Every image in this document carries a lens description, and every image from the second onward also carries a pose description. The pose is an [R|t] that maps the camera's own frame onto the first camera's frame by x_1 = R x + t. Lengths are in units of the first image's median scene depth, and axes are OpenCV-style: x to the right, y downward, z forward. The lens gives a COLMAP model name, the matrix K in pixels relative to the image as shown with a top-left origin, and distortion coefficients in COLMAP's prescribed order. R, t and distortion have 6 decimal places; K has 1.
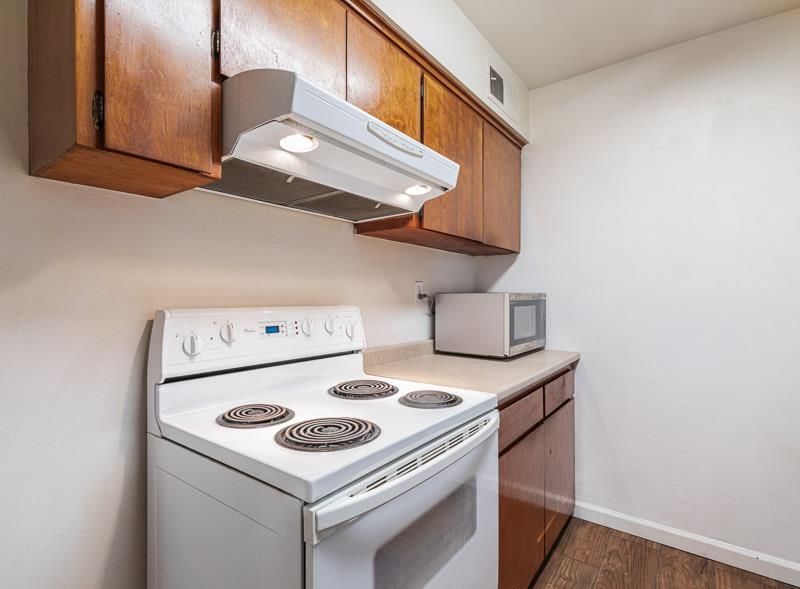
lens RADIAL K [[412.9, 0, 400.5], [0, 412.9, 295.8], [0, 0, 1]] dist [-0.000517, 0.000051]
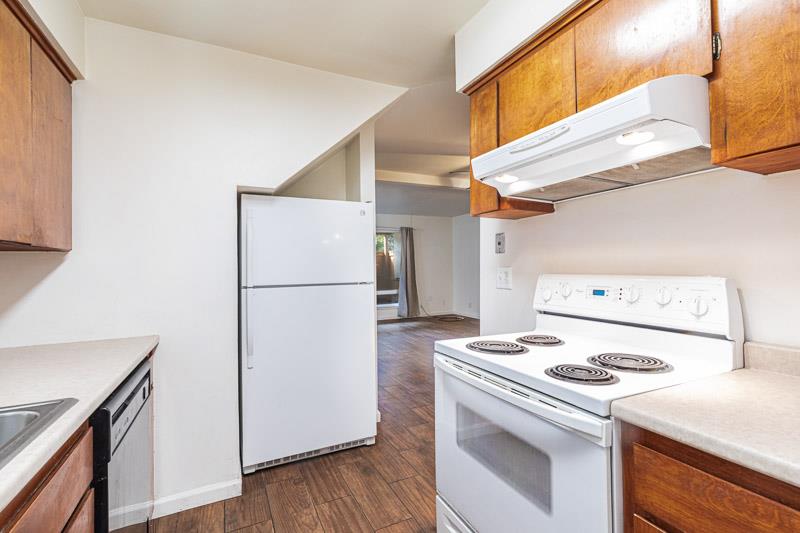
lens RADIAL K [[363.8, 0, 399.4], [0, 363.8, 266.0], [0, 0, 1]] dist [0.003837, -0.001169]
pose [[-0.451854, -0.005687, -0.892074, 0.989699], [0.003756, 0.999959, -0.008277, 0.006396], [0.892084, -0.007091, -0.451814, 0.972634]]
